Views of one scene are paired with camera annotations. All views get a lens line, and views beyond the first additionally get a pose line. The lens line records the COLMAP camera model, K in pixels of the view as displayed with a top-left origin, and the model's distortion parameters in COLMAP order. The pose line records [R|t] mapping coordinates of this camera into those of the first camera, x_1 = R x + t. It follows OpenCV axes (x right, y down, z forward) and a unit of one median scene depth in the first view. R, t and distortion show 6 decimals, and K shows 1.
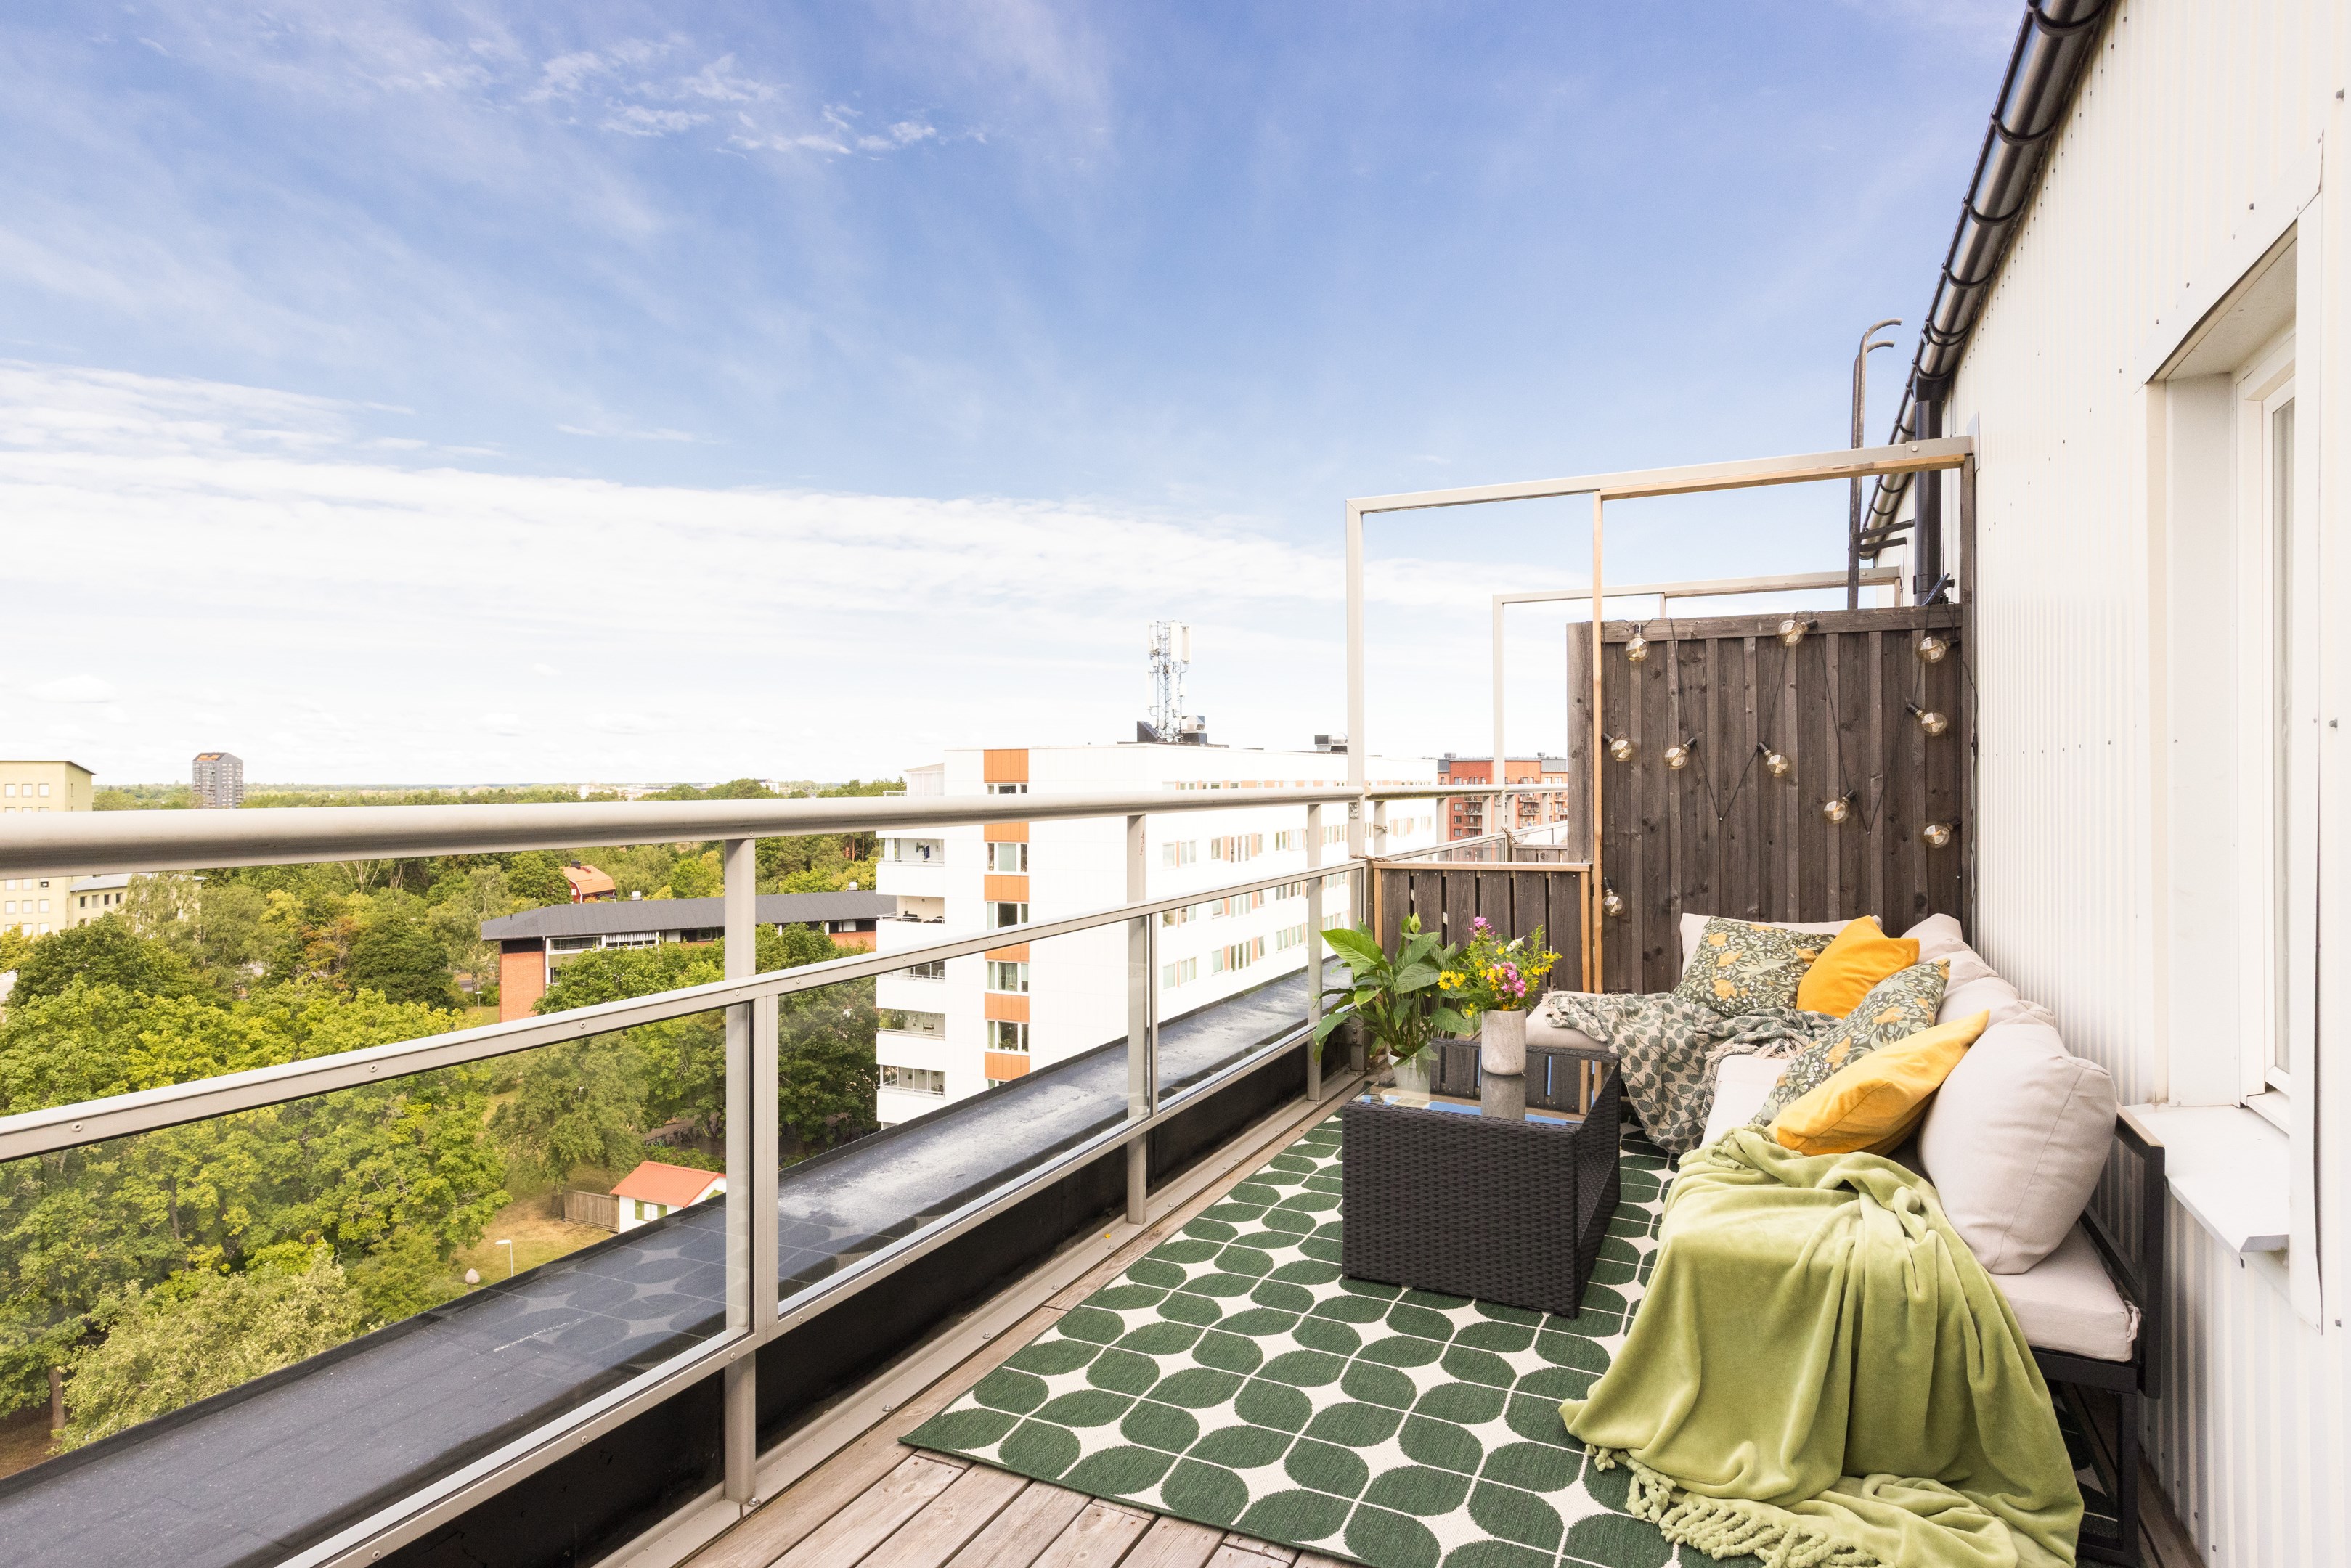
lens RADIAL K [[1258.3, 0, 1175.5], [0, 1258.3, 784.0], [0, 0, 1]] dist [0.024002, -0.013103]
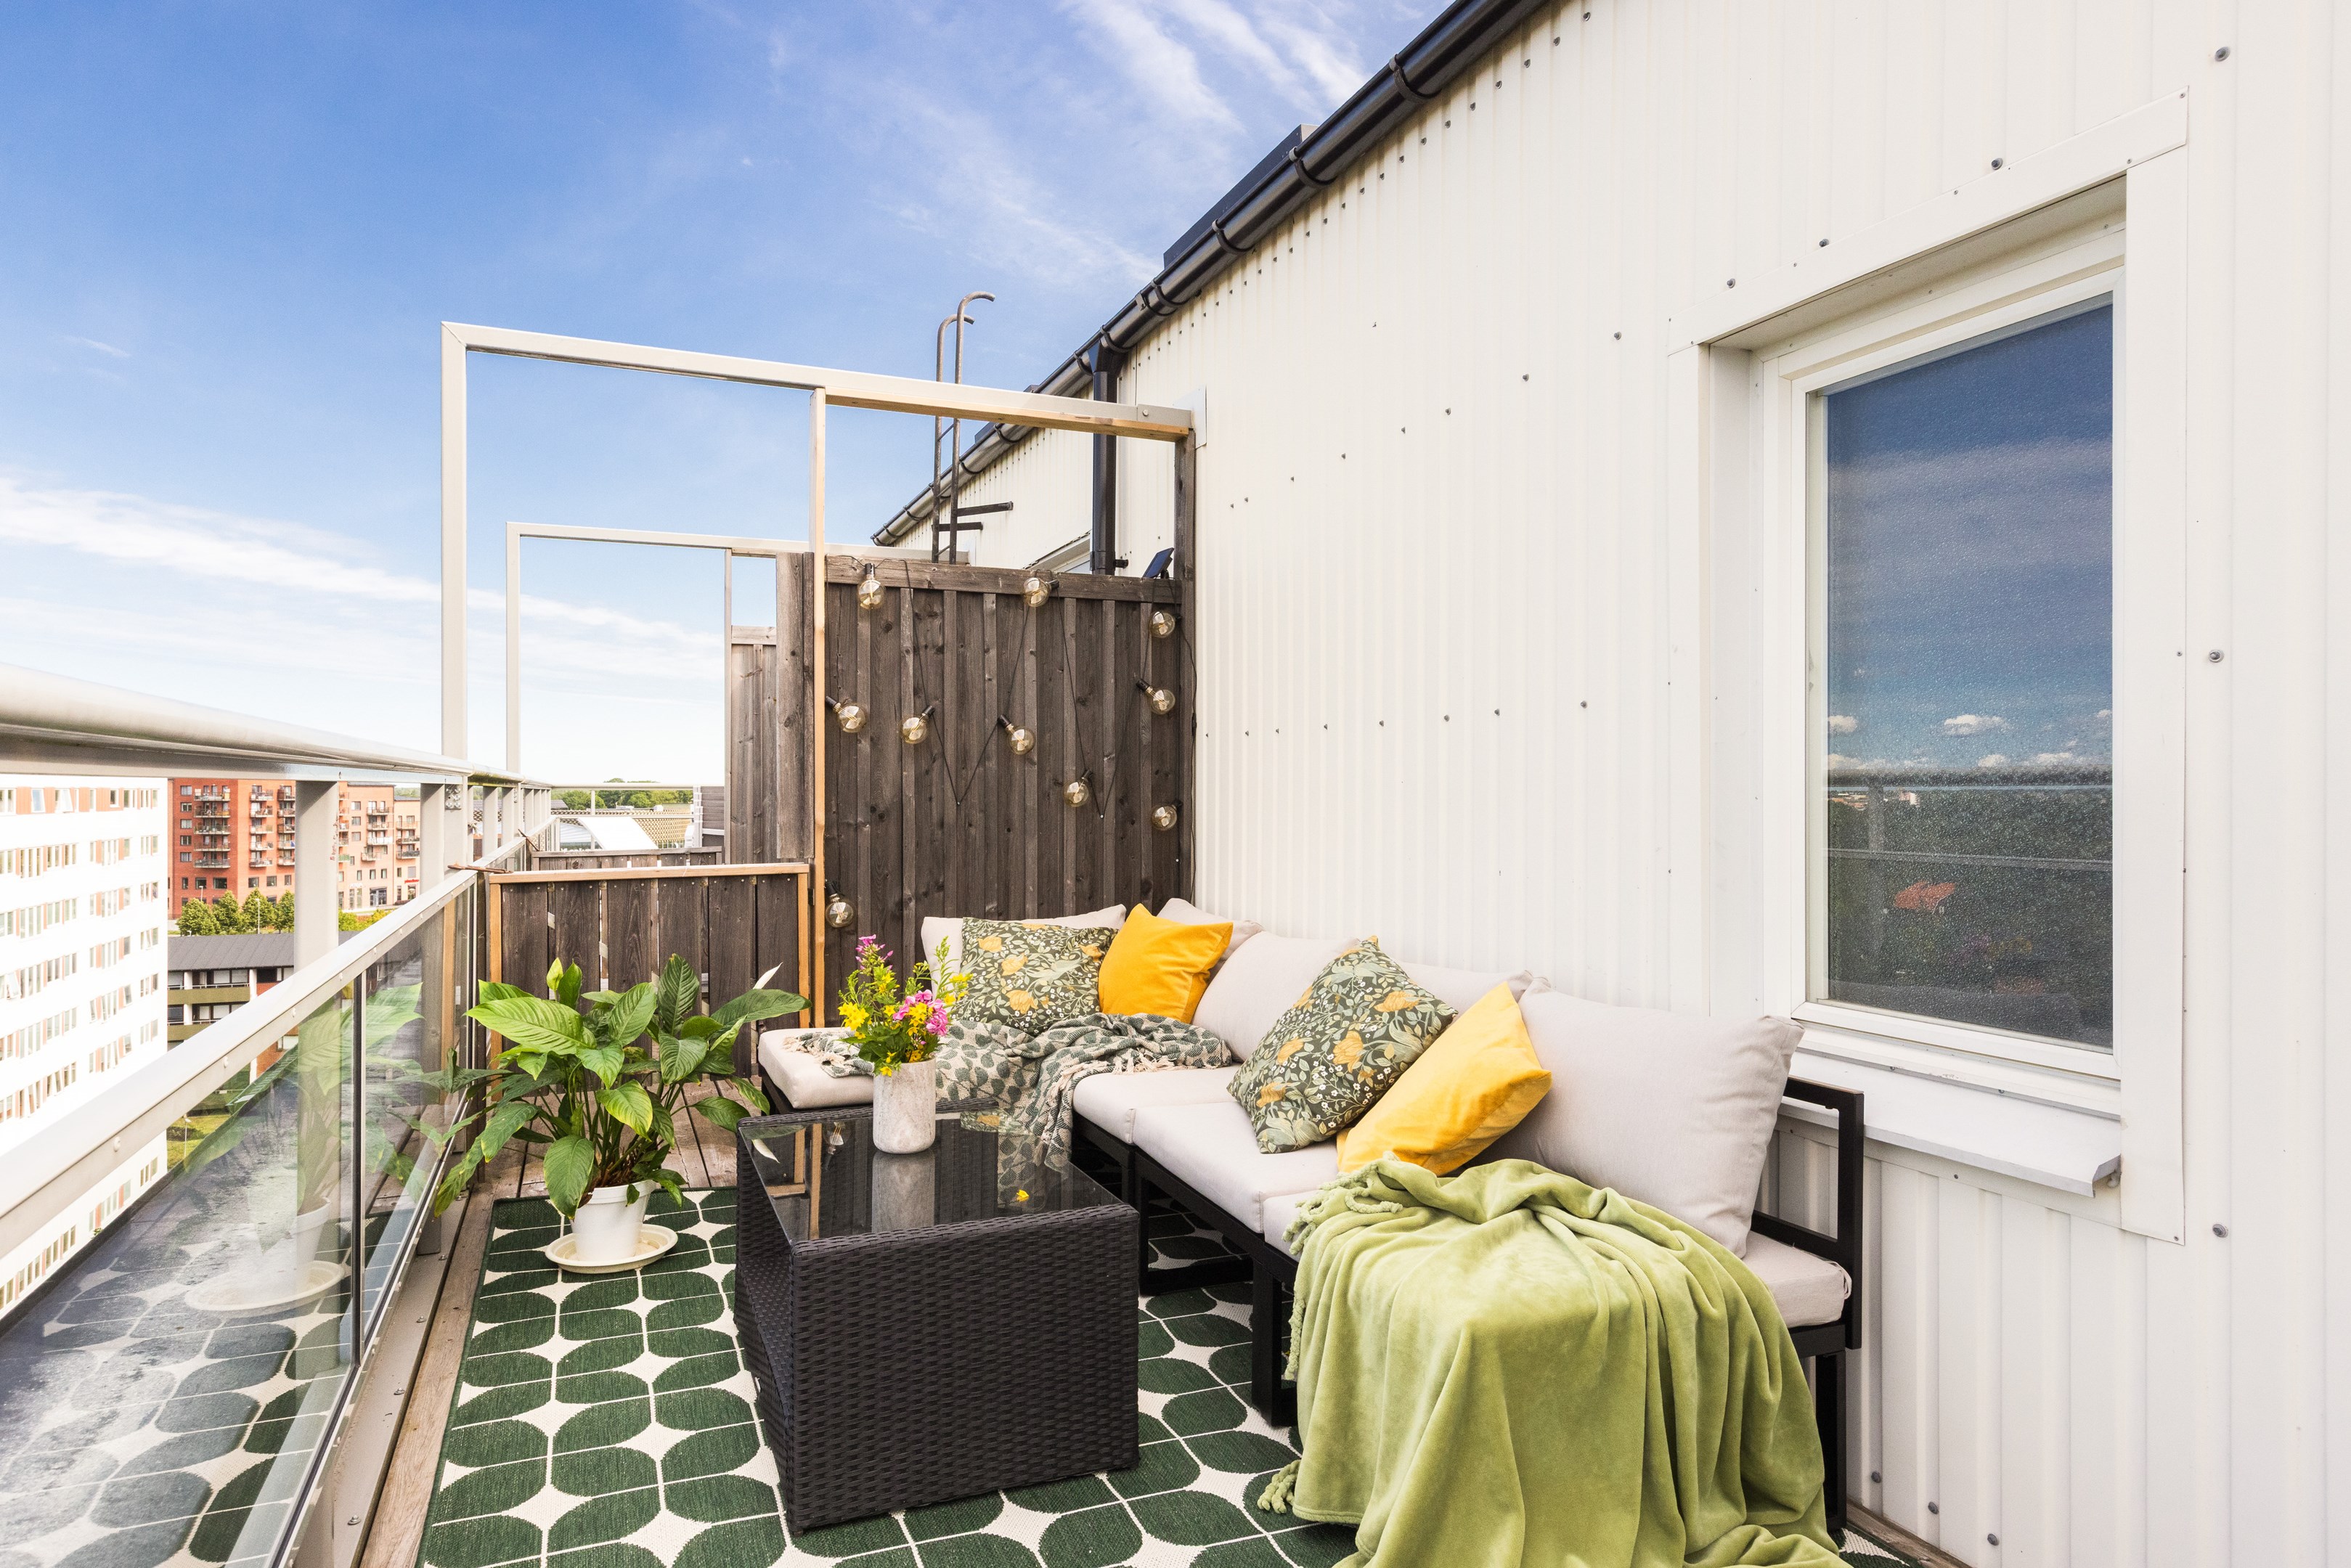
lens RADIAL K [[1370.7, 0, 1175.5], [0, 1370.7, 784.0], [0, 0, 1]] dist [0.005558, 0.000562]
pose [[0.672279, 0.006503, 0.740269, -0.177042], [-0.001798, 0.999973, -0.007152, 0.024154], [-0.740295, 0.003477, 0.672273, 0.312070]]
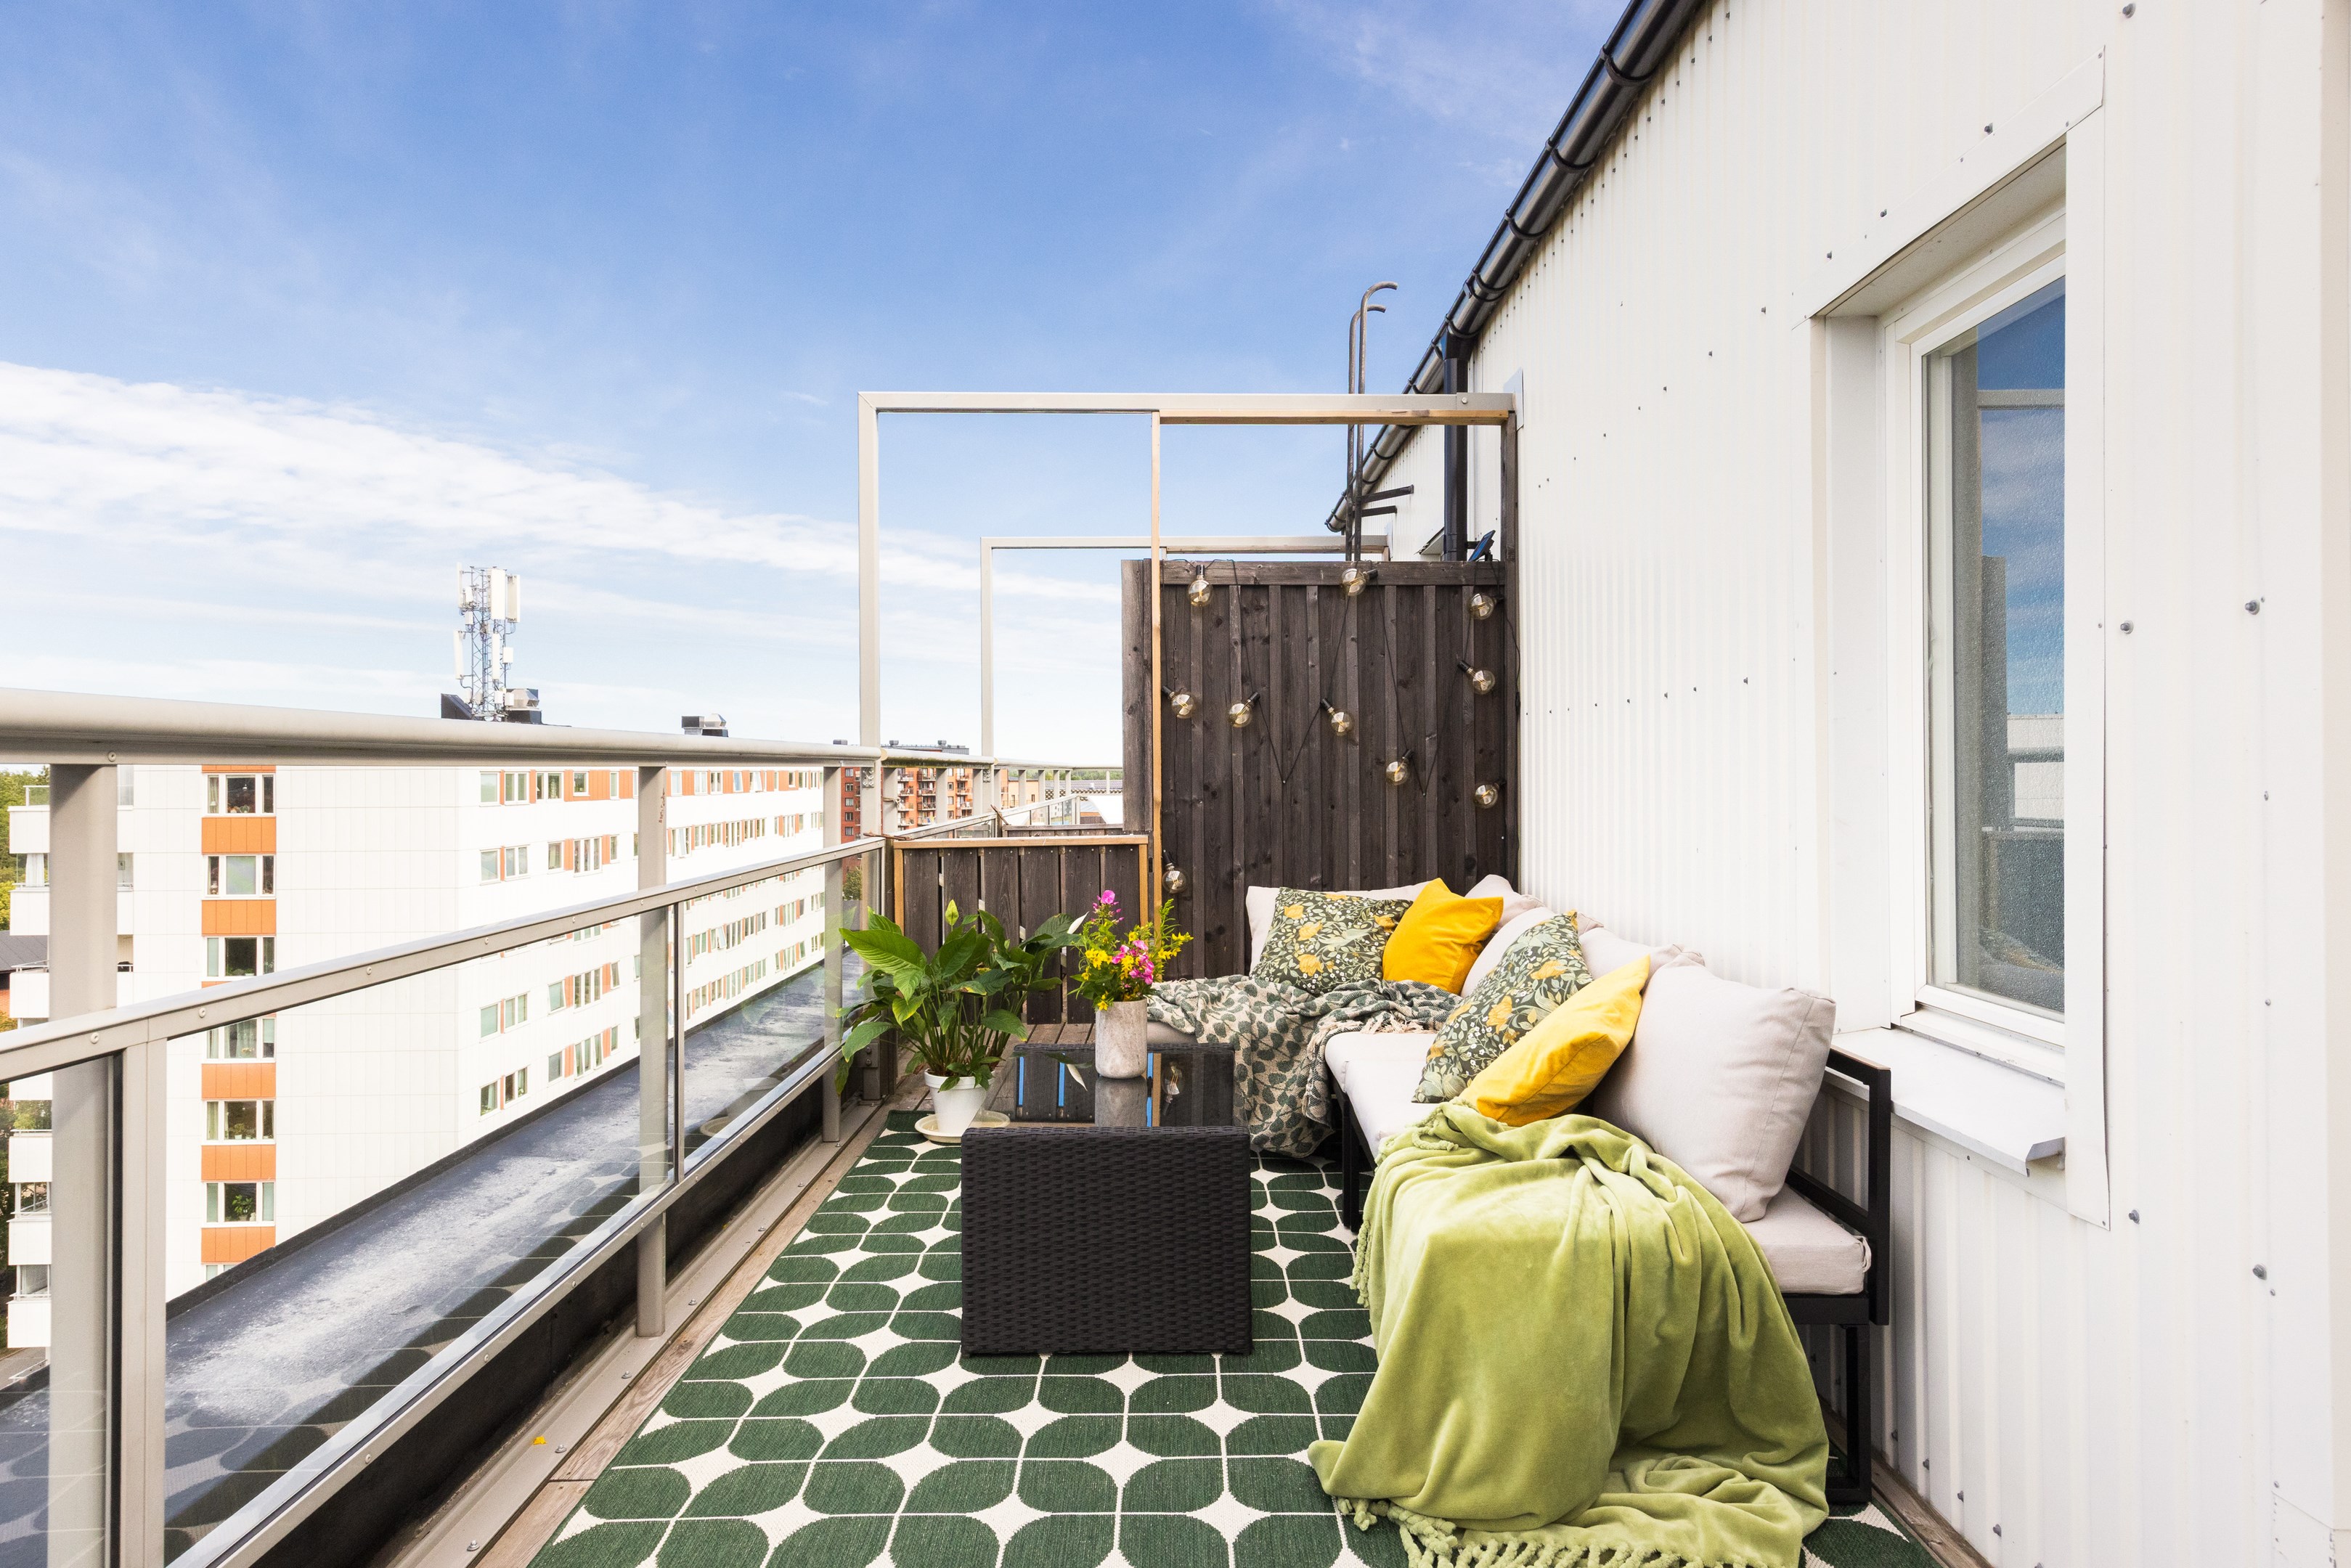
lens RADIAL K [[1433.4, 0, 1203.4], [0, 1433.4, 760.7], [0, 0, 1]] dist [0.005420, 0.006205]
pose [[0.897440, 0.001527, 0.441133, -0.092500], [0.002582, 0.999959, -0.008713, 0.024388], [-0.441128, 0.008959, 0.897399, 0.105151]]
